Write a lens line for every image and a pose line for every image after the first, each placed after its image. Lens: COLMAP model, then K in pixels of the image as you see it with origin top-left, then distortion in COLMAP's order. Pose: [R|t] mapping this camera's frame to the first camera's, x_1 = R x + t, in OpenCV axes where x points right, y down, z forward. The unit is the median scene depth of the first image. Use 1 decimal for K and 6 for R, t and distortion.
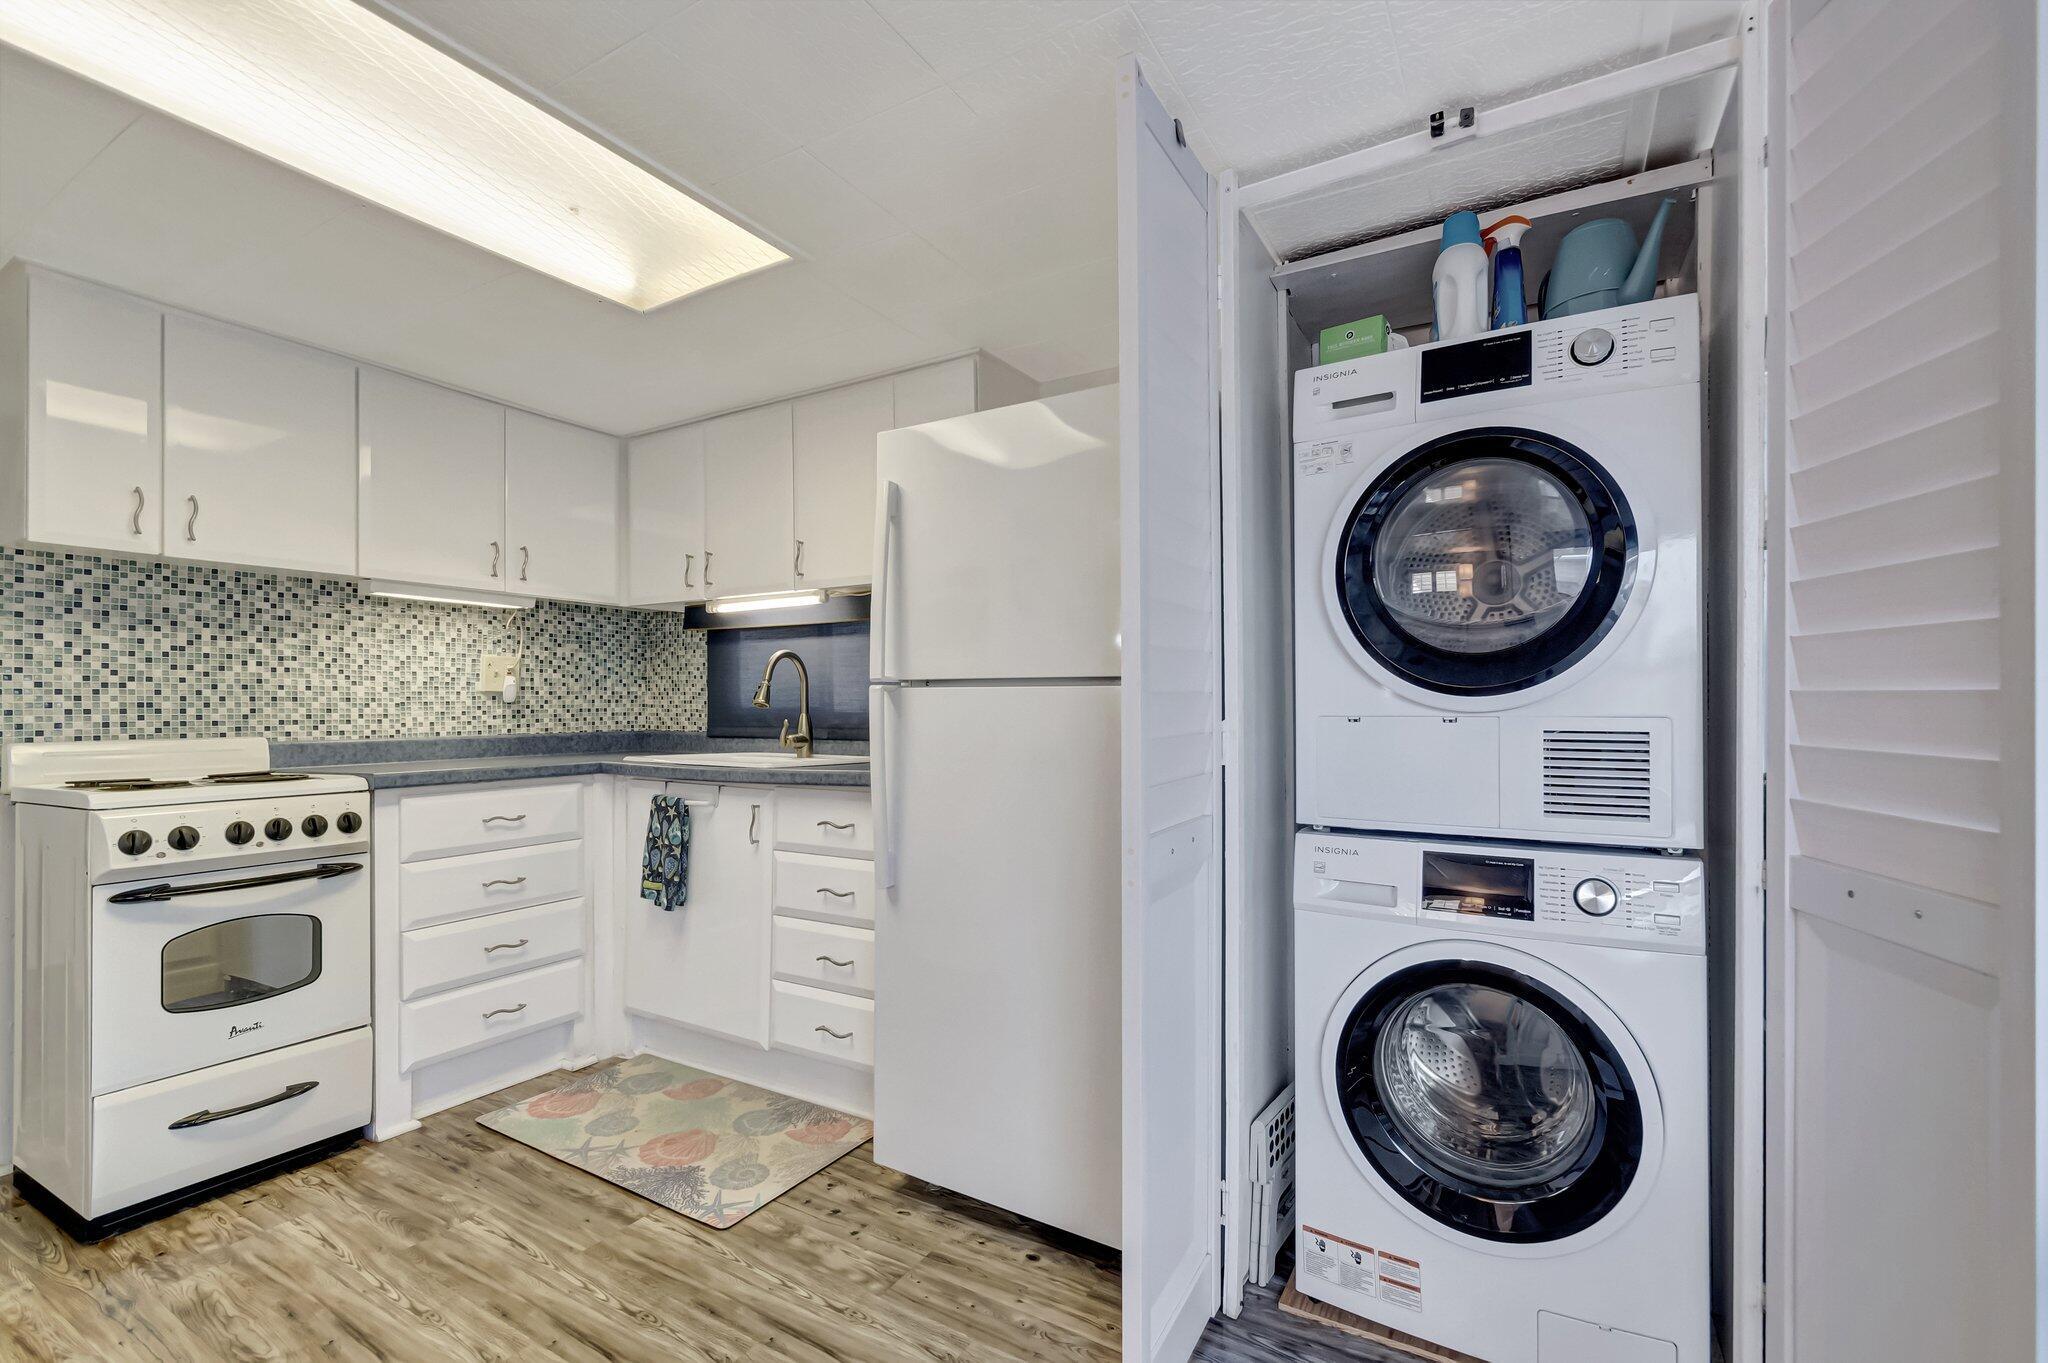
lens RADIAL K [[915.8, 0, 1015.7], [0, 915.8, 708.4], [0, 0, 1]] dist [0.002405, -0.004831]
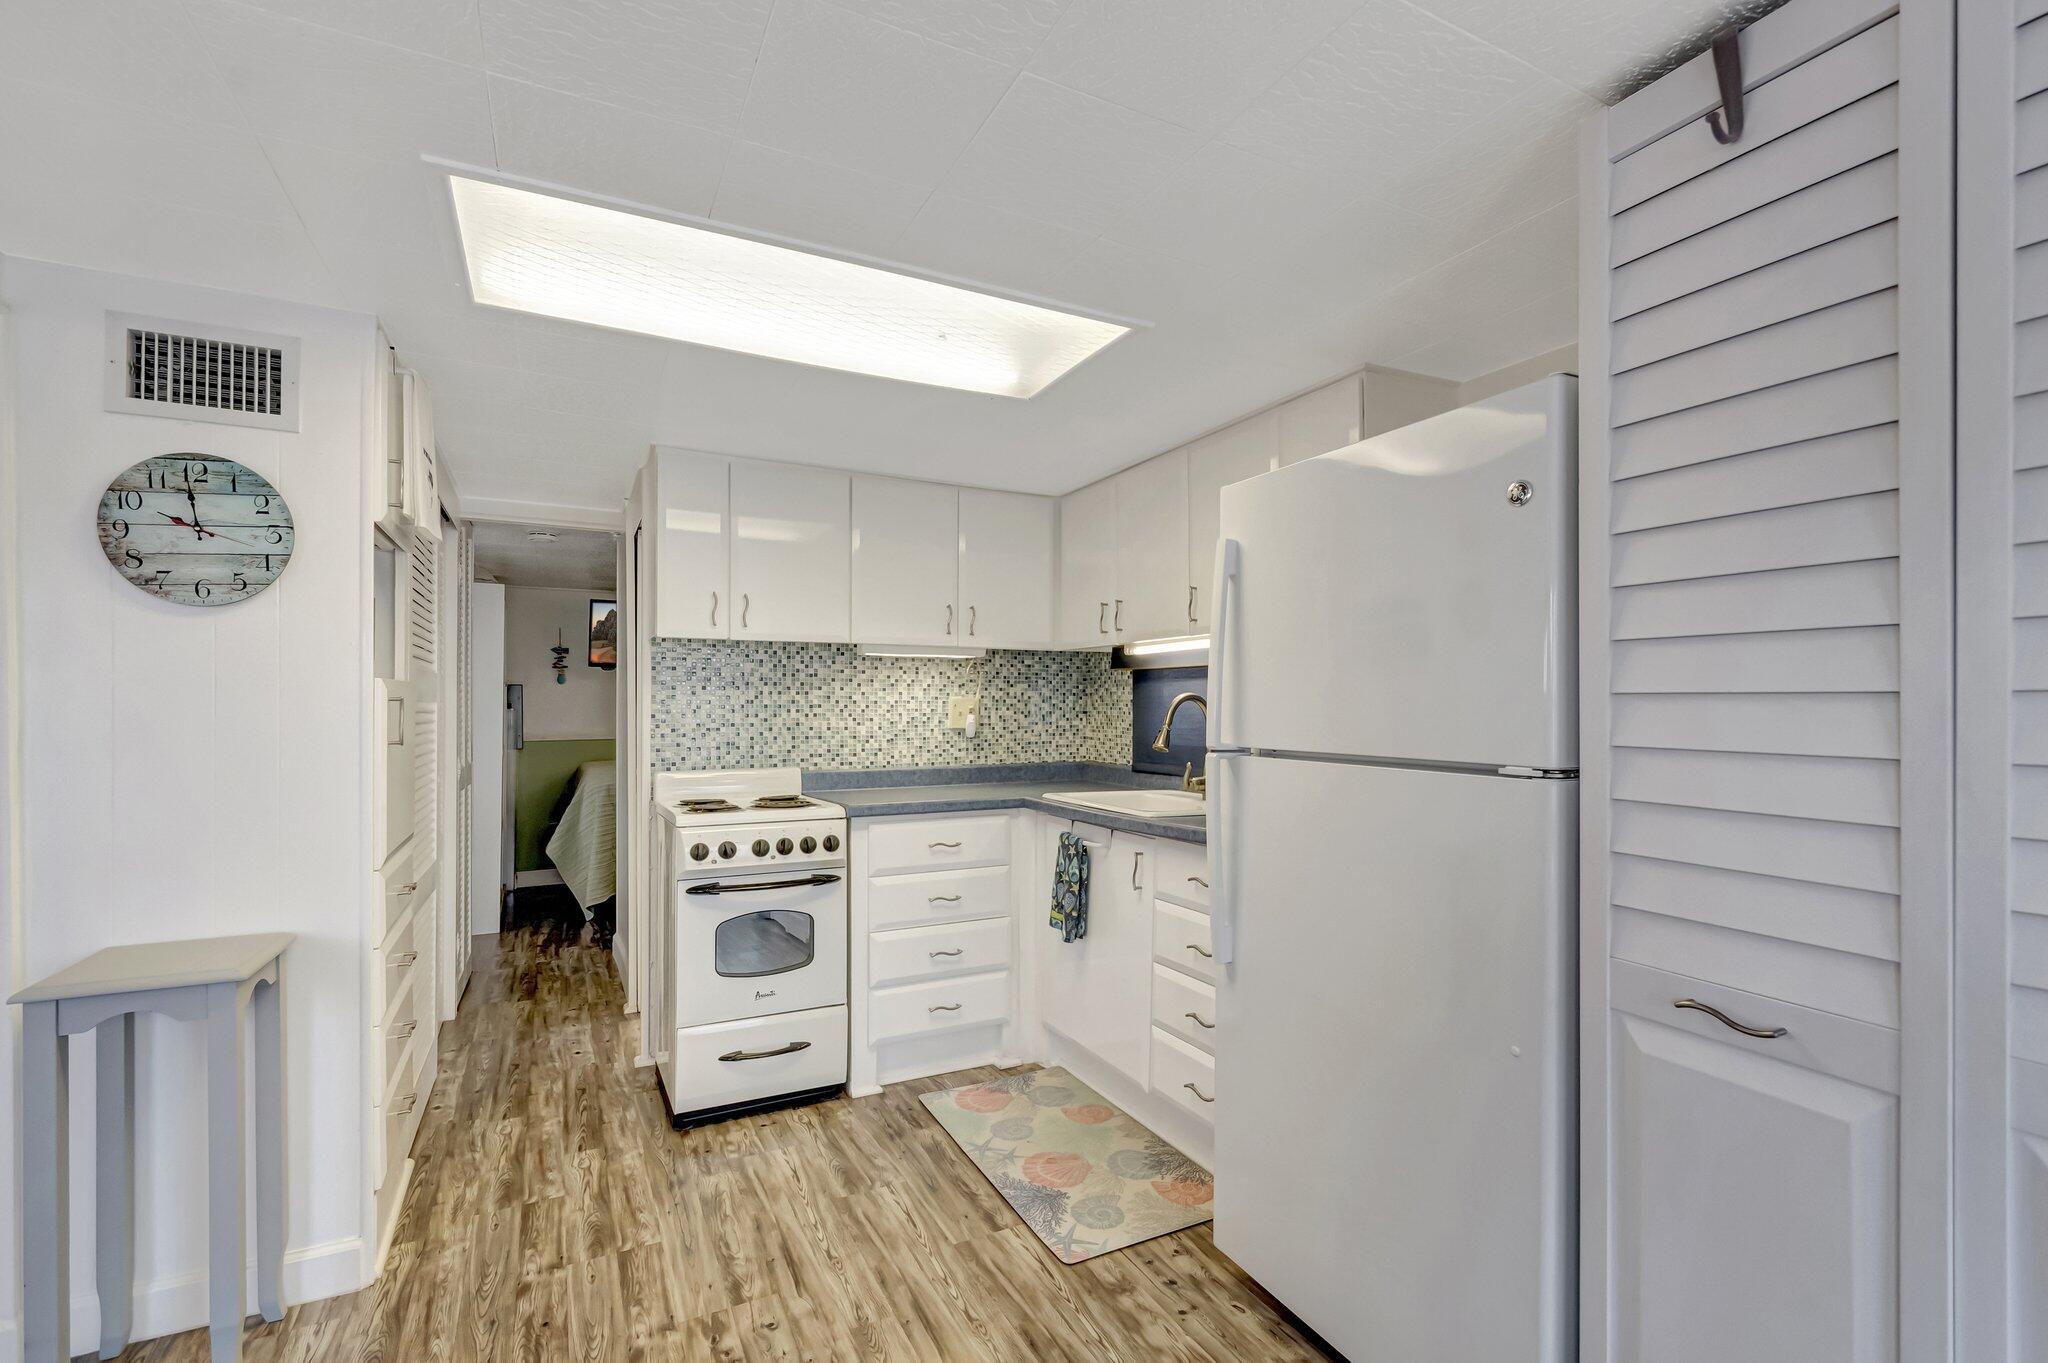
lens RADIAL K [[915.8, 0, 1015.7], [0, 915.8, 708.4], [0, 0, 1]] dist [0.002405, -0.004831]
pose [[0.842289, 0.003371, -0.539016, 0.163538], [0.000092, 0.999980, 0.006398, -0.066901], [0.539026, -0.005438, 0.842271, 0.063525]]
